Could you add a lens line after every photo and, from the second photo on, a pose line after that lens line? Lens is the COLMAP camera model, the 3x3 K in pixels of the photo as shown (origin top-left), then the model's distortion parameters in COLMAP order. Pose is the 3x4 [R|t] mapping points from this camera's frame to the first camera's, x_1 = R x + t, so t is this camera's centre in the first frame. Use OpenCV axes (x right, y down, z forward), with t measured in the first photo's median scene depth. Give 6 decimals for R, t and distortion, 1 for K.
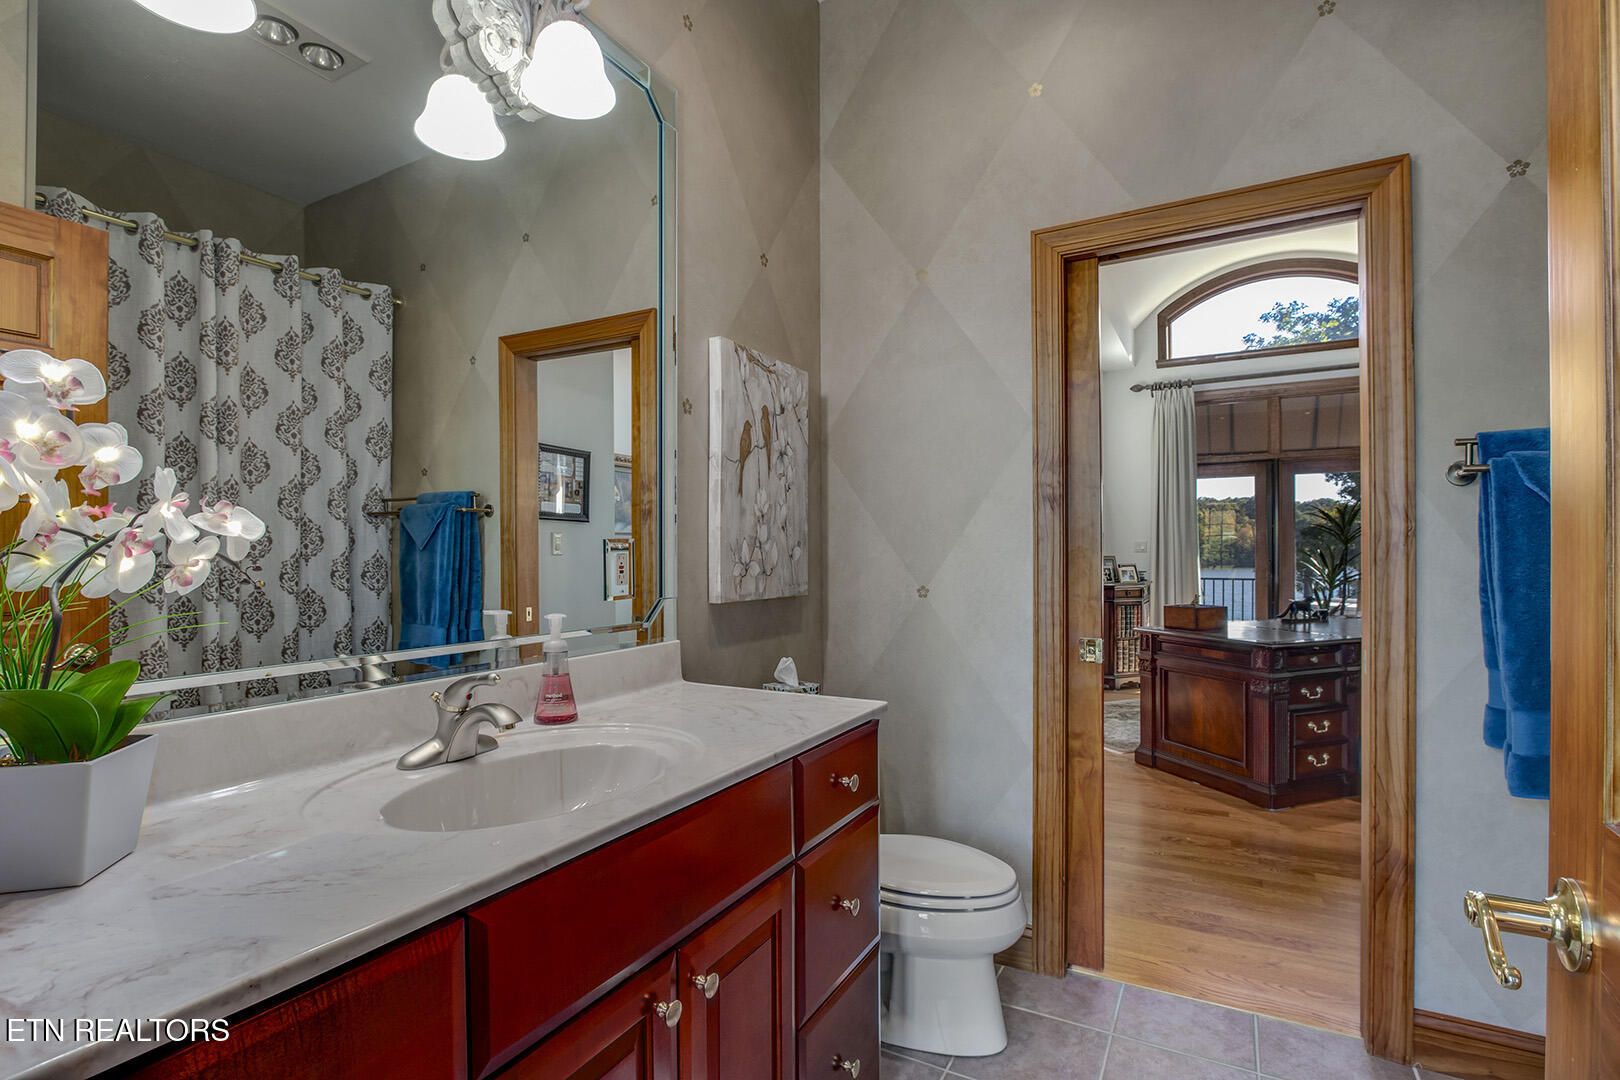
lens RADIAL K [[741.1, 0, 810.0], [0, 741.1, 540.0], [0, 0, 1]] dist [-0.040277, -0.000024]
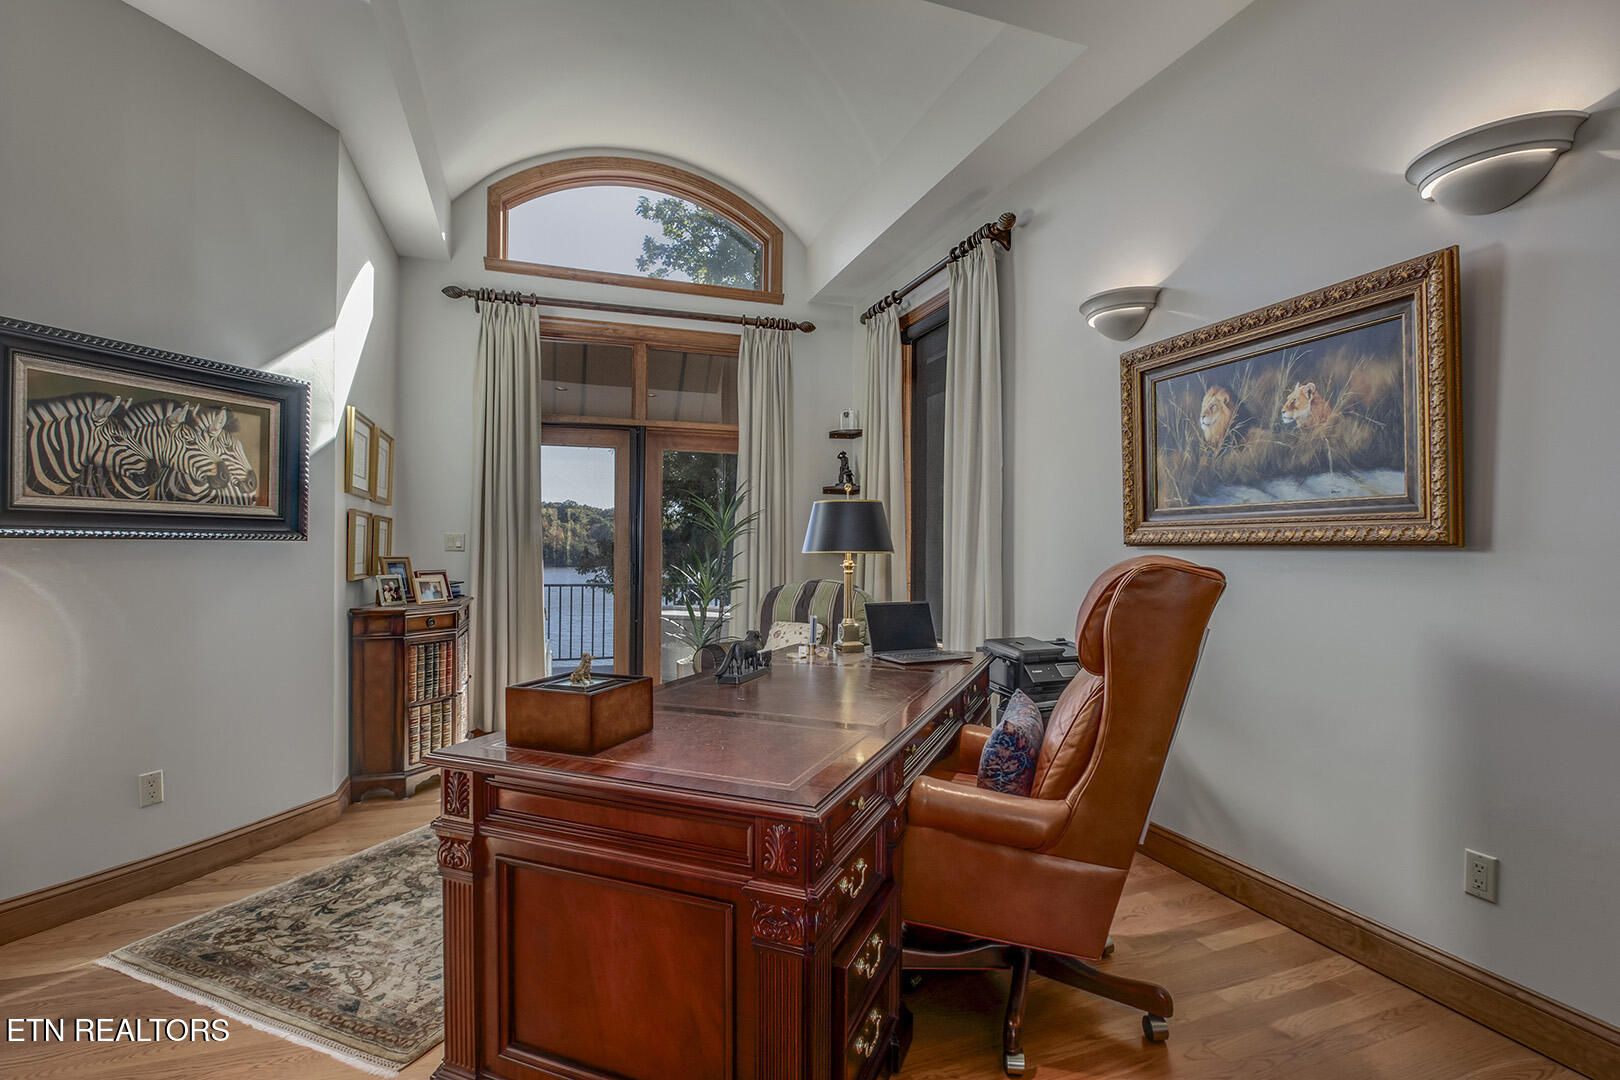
lens RADIAL K [[748.5, 0, 810.0], [0, 748.5, 540.0], [0, 0, 1]] dist [0.000231, -0.000019]
pose [[0.651899, 0.007737, 0.758266, 0.178487], [-0.011204, 0.999937, -0.000571, 0.005306], [-0.758223, -0.008124, 0.651945, 0.387512]]
